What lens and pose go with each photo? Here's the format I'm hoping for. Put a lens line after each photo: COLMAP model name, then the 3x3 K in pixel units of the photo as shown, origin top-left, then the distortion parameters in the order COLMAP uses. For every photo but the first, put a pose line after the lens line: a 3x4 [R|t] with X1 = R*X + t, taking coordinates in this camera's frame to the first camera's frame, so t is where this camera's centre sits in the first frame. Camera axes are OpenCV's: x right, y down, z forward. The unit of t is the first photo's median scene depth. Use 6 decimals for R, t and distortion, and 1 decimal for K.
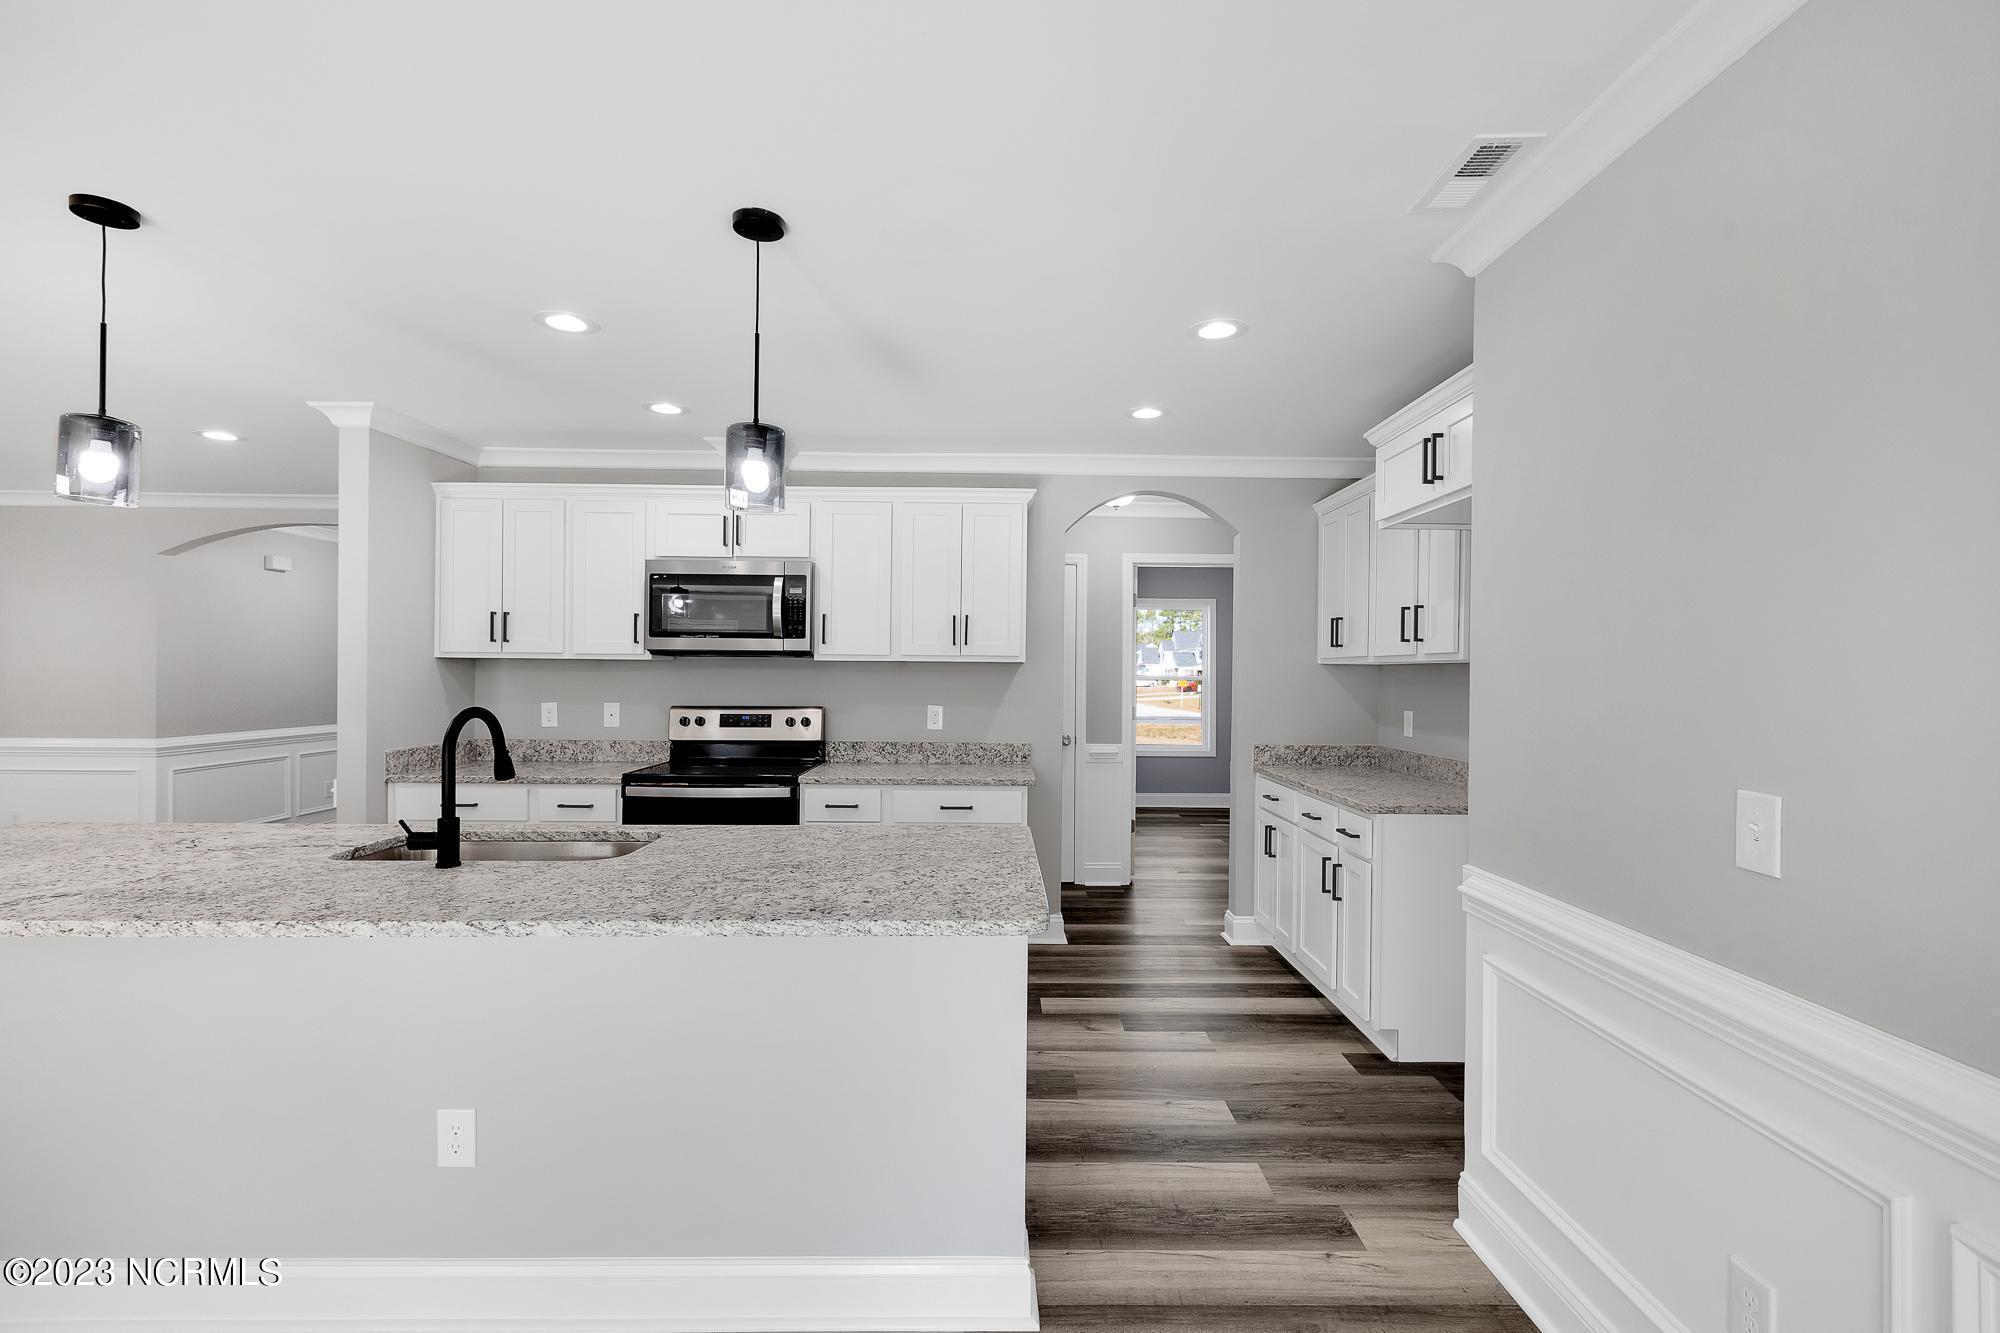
lens RADIAL K [[898.4, 0, 1005.1], [0, 898.4, 667.0], [0, 0, 1]] dist [0.001655, -0.000349]
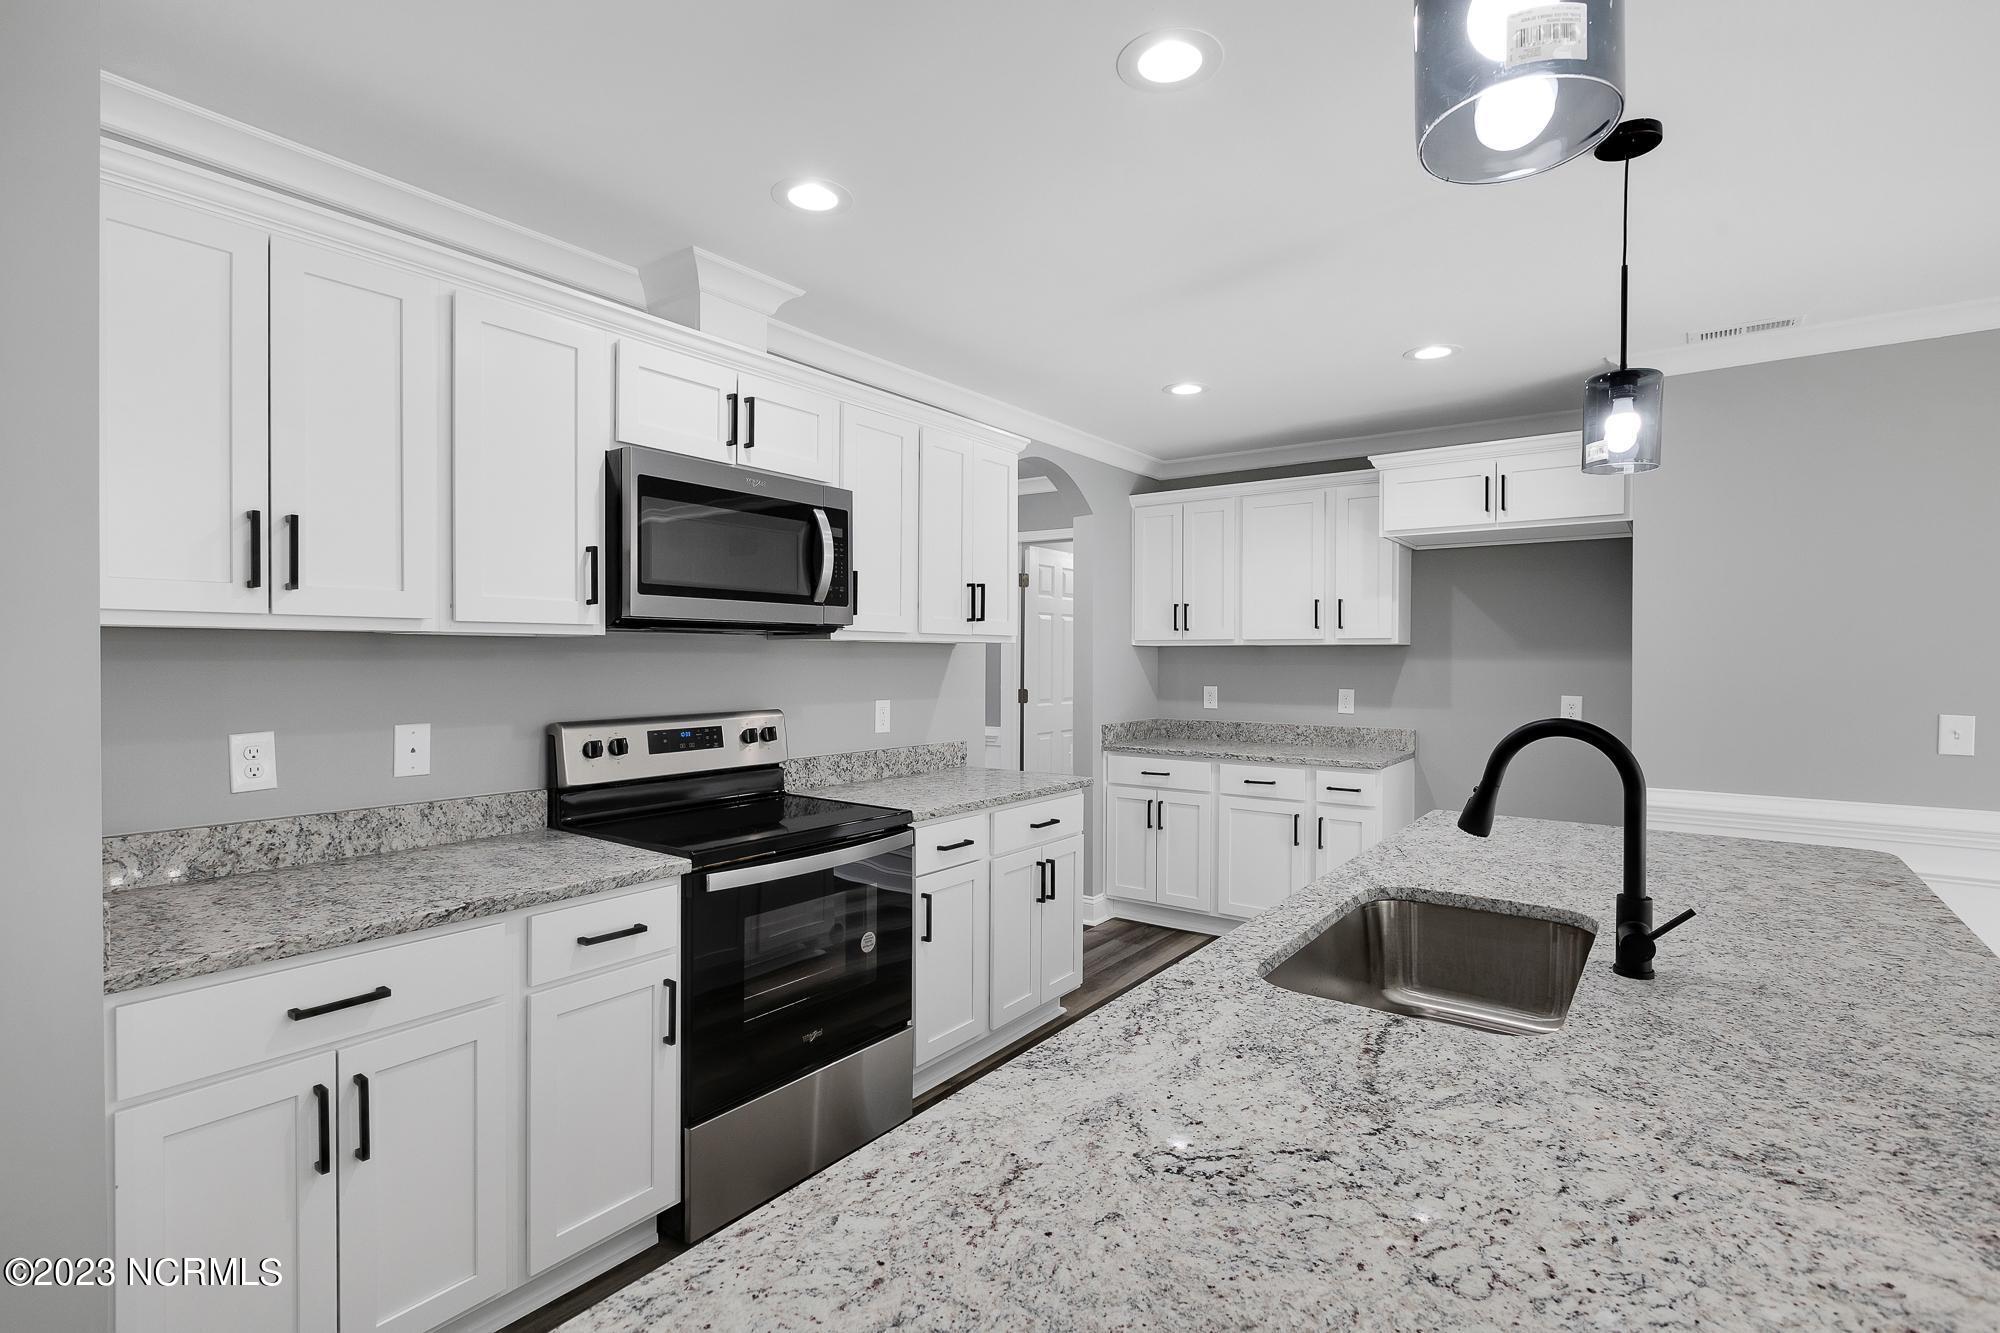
lens RADIAL K [[965.5, 0, 1005.5], [0, 965.5, 666.7], [0, 0, 1]] dist [-0.000444, -0.001436]
pose [[0.595723, -0.016605, 0.803018, -0.674431], [0.000098, 0.999788, 0.020601, -0.001493], [-0.803190, -0.012194, 0.595598, 0.451384]]
